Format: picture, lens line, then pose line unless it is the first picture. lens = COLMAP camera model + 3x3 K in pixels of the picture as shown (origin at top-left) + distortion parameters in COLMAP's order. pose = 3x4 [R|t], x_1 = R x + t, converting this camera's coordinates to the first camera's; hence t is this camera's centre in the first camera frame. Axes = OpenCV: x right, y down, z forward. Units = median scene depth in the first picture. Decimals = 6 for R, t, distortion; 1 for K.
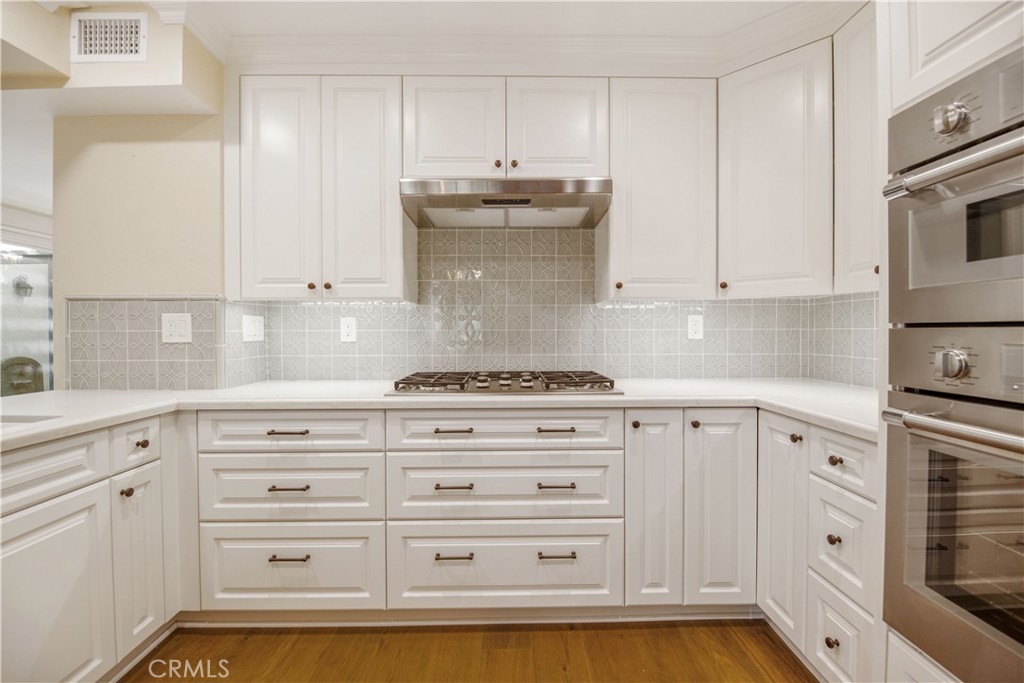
lens RADIAL K [[454.5, 0, 512.1], [0, 454.5, 331.5], [0, 0, 1]] dist [-0.012764, -0.000678]
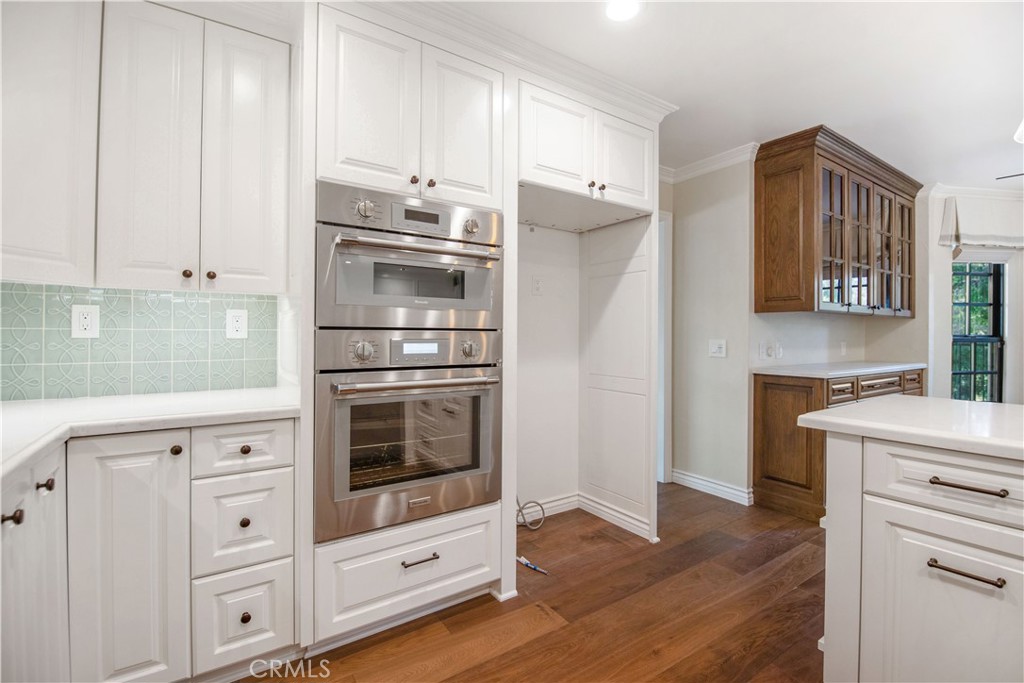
lens RADIAL K [[454.5, 0, 512.1], [0, 454.5, 331.5], [0, 0, 1]] dist [-0.012764, -0.000678]
pose [[-0.548876, 0.005788, 0.835883, -0.376629], [0.000252, 0.999977, -0.006759, 0.003736], [-0.835903, -0.003500, -0.548865, 0.708392]]
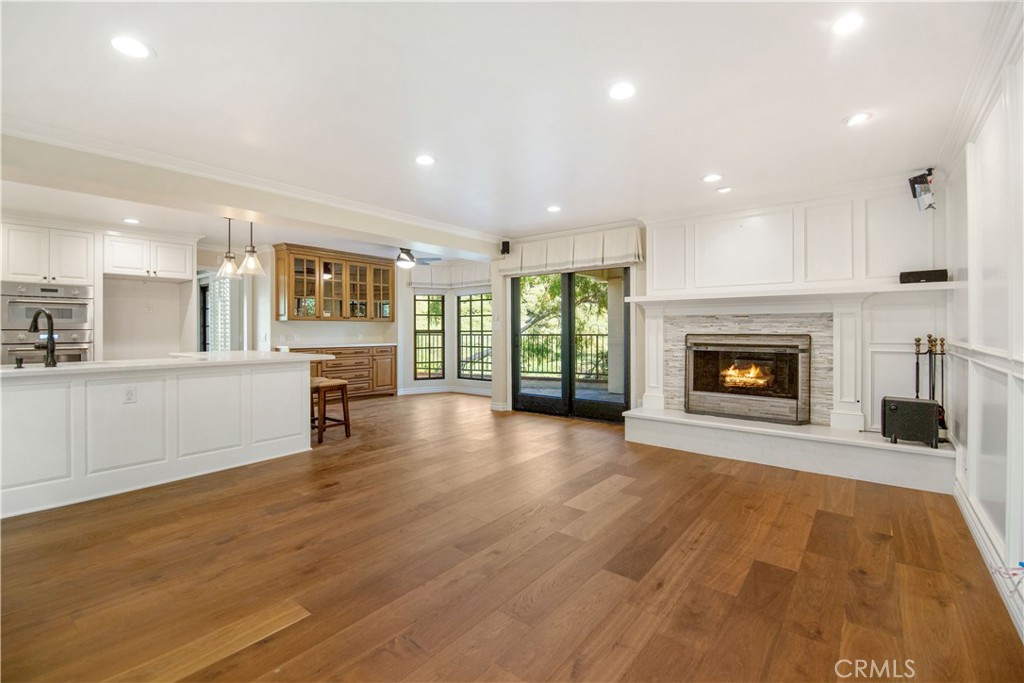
lens RADIAL K [[454.5, 0, 512.1], [0, 454.5, 331.5], [0, 0, 1]] dist [-0.012764, -0.000678]
pose [[-0.779766, 0.005509, 0.626047, -3.137192], [0.008722, 0.999960, 0.002064, 0.020082], [-0.626011, 0.007070, -0.779782, 0.702477]]
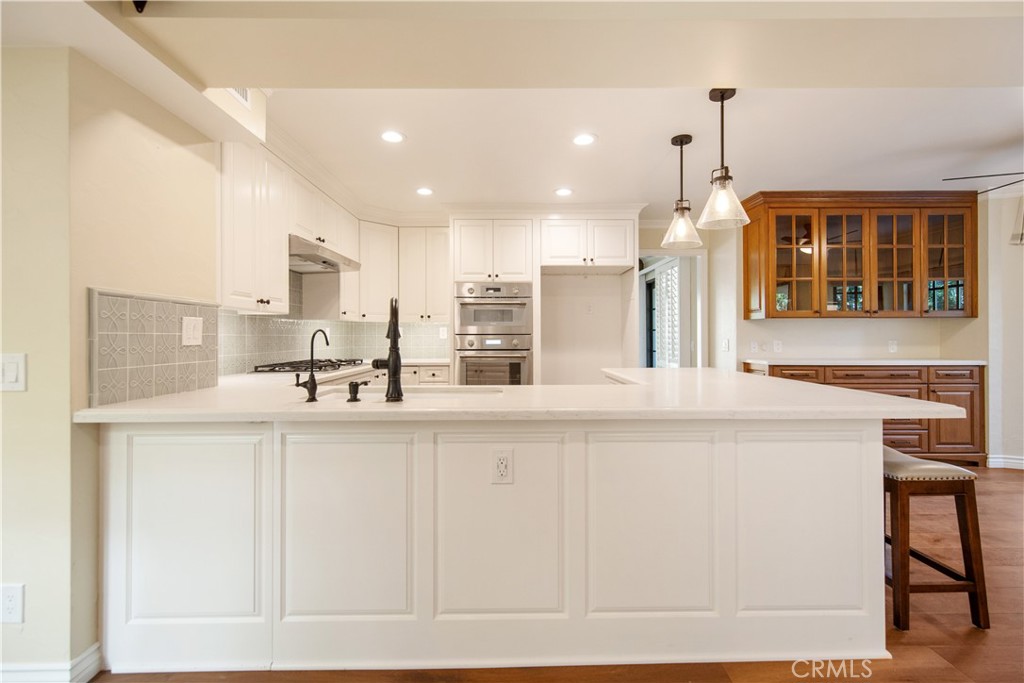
lens RADIAL K [[454.5, 0, 512.1], [0, 454.5, 331.5], [0, 0, 1]] dist [-0.012764, -0.000678]
pose [[0.008271, 0.015199, 0.999850, -1.780738], [0.006298, 0.999864, -0.015251, 0.013513], [-0.999946, 0.006423, 0.008174, 0.255681]]
